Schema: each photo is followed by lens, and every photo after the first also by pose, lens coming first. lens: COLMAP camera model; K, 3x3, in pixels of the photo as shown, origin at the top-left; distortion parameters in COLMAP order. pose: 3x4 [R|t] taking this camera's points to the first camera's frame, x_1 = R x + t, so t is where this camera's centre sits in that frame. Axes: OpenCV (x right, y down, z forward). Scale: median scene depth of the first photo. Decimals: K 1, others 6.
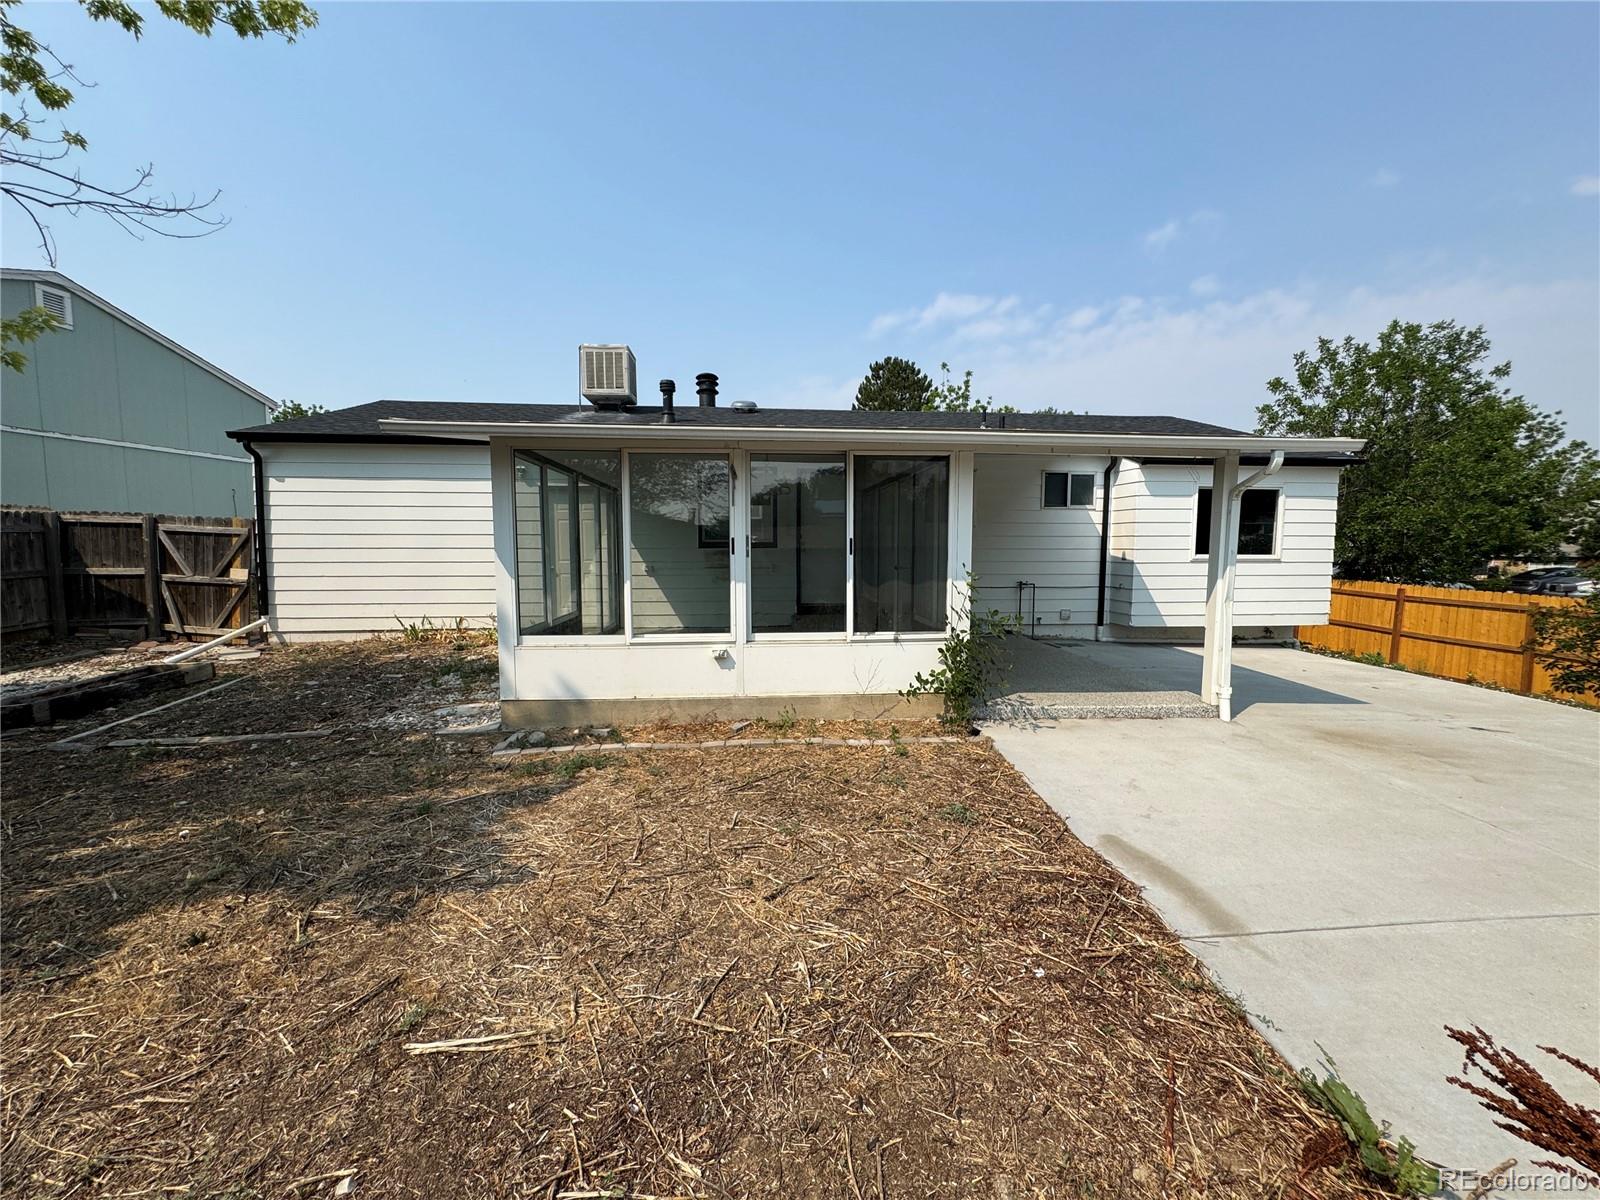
lens RADIAL K [[642.0, 0, 798.5], [0, 642.0, 596.7], [0, 0, 1]] dist [-0.002066, -0.000047]
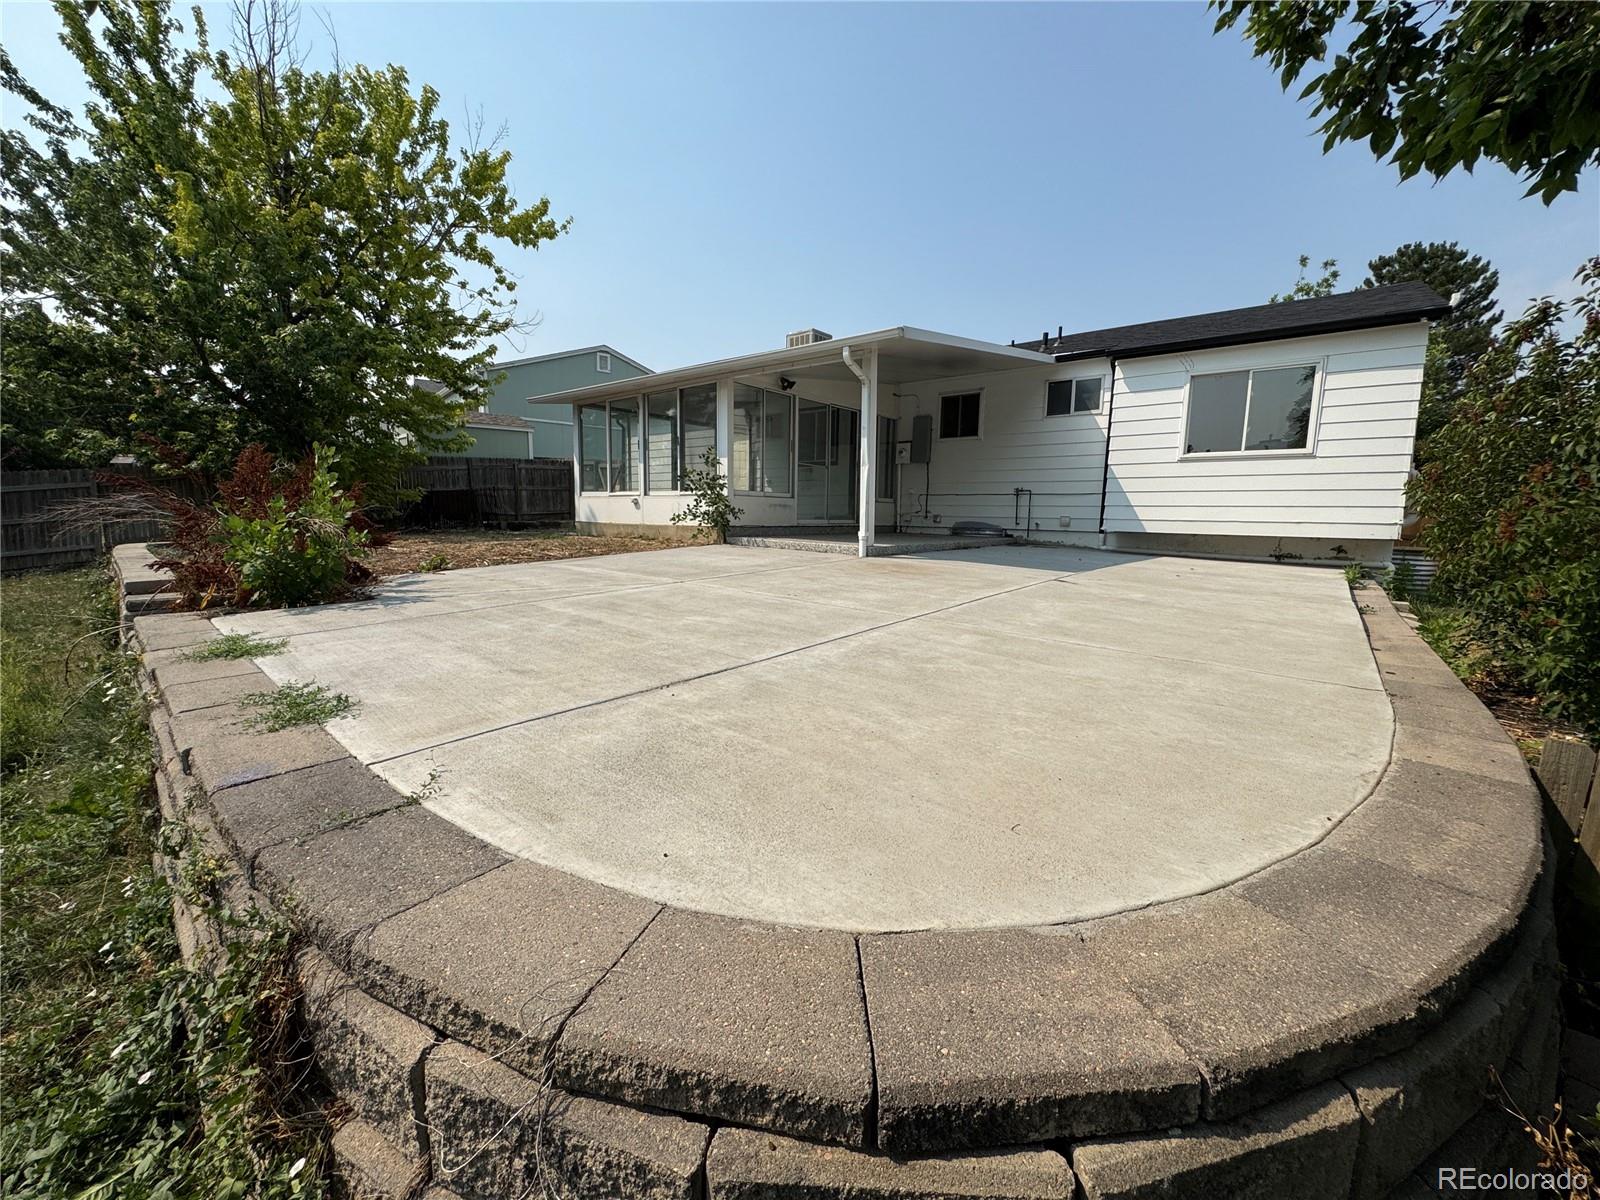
lens RADIAL K [[642.0, 0, 796.8], [0, 642.0, 598.1], [0, 0, 1]] dist [-0.002066, -0.000047]
pose [[0.711936, 0.102201, -0.694767, 0.844806], [-0.072940, 0.994764, 0.071589, 0.108882], [0.698446, -0.000290, 0.715663, -0.029004]]
